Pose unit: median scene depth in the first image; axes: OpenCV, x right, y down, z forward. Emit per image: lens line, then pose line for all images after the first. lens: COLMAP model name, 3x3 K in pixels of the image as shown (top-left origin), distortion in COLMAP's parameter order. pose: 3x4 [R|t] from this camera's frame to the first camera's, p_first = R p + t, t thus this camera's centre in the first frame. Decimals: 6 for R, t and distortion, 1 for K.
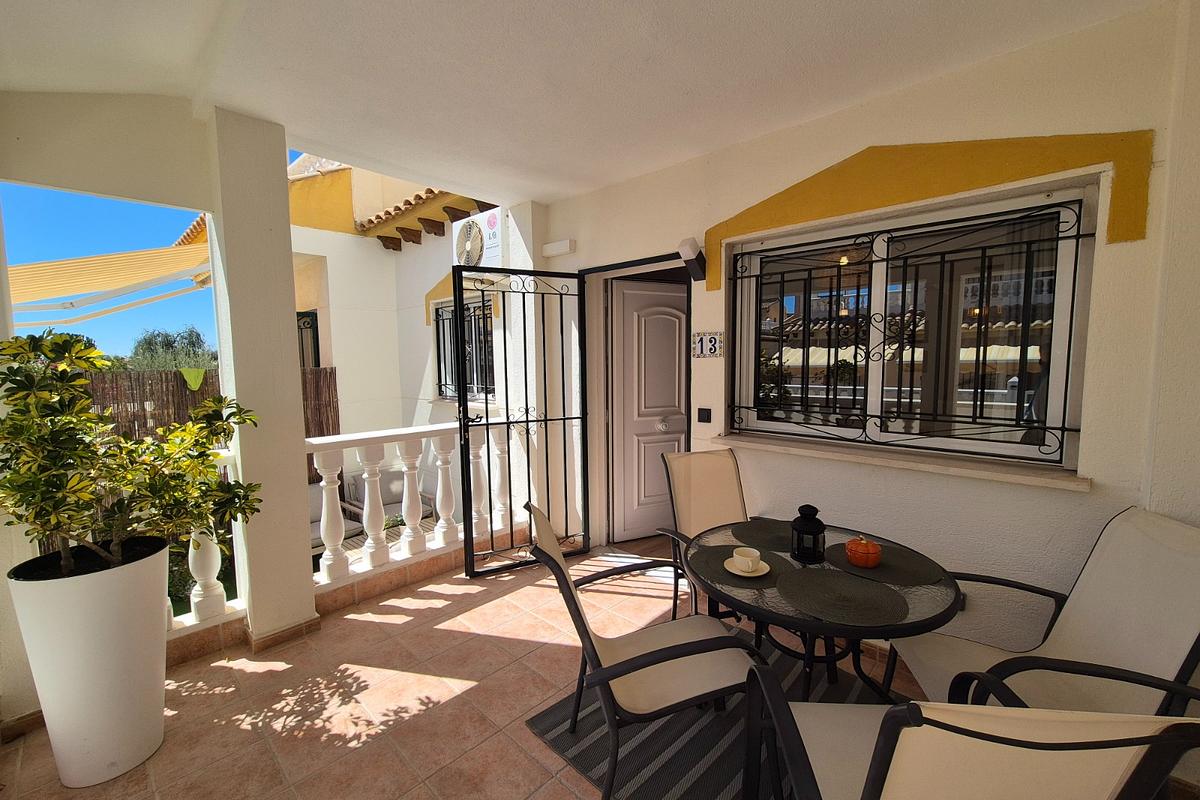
lens RADIAL K [[496.1, 0, 613.7], [0, 496.1, 402.6], [0, 0, 1]] dist [-0.000210, 0.002531]
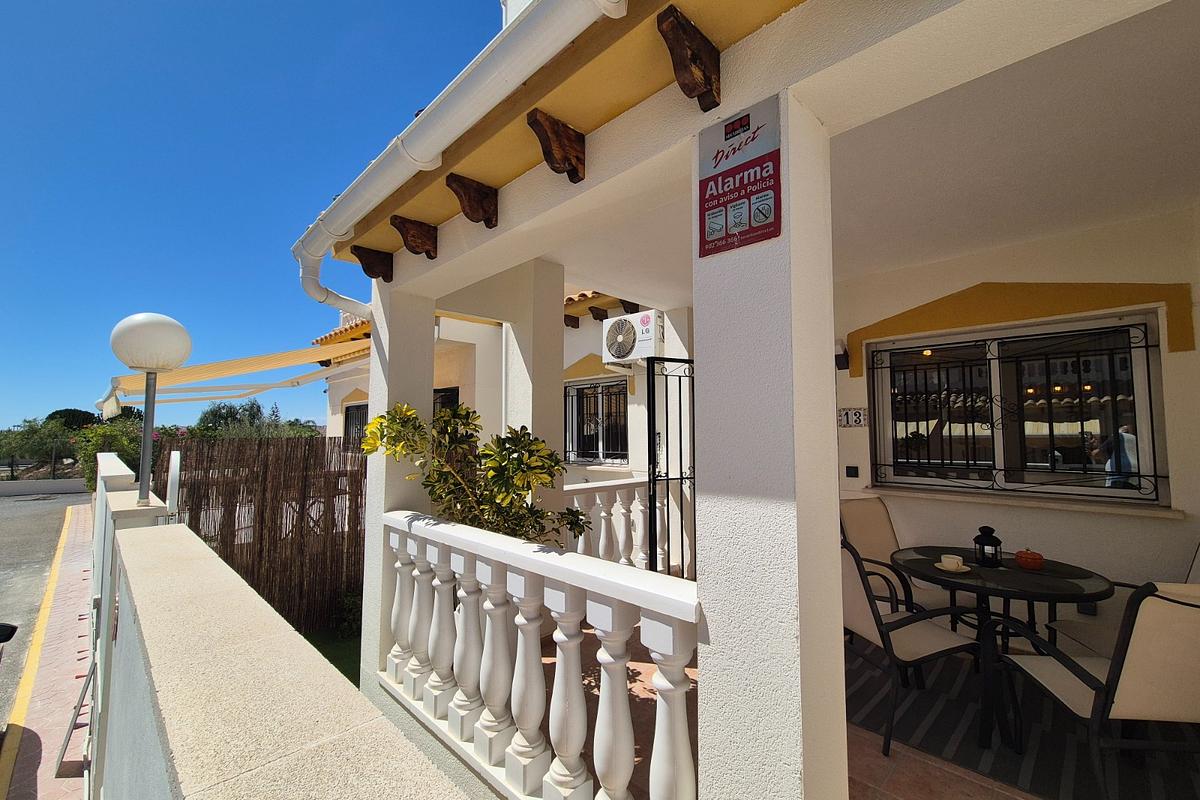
lens RADIAL K [[496.1, 0, 613.7], [0, 496.1, 402.6], [0, 0, 1]] dist [-0.000210, 0.002531]
pose [[0.999843, 0.005521, -0.016852, -0.431359], [-0.007966, 0.988864, -0.148611, 0.046262], [0.015844, 0.148722, 0.988752, -0.323516]]
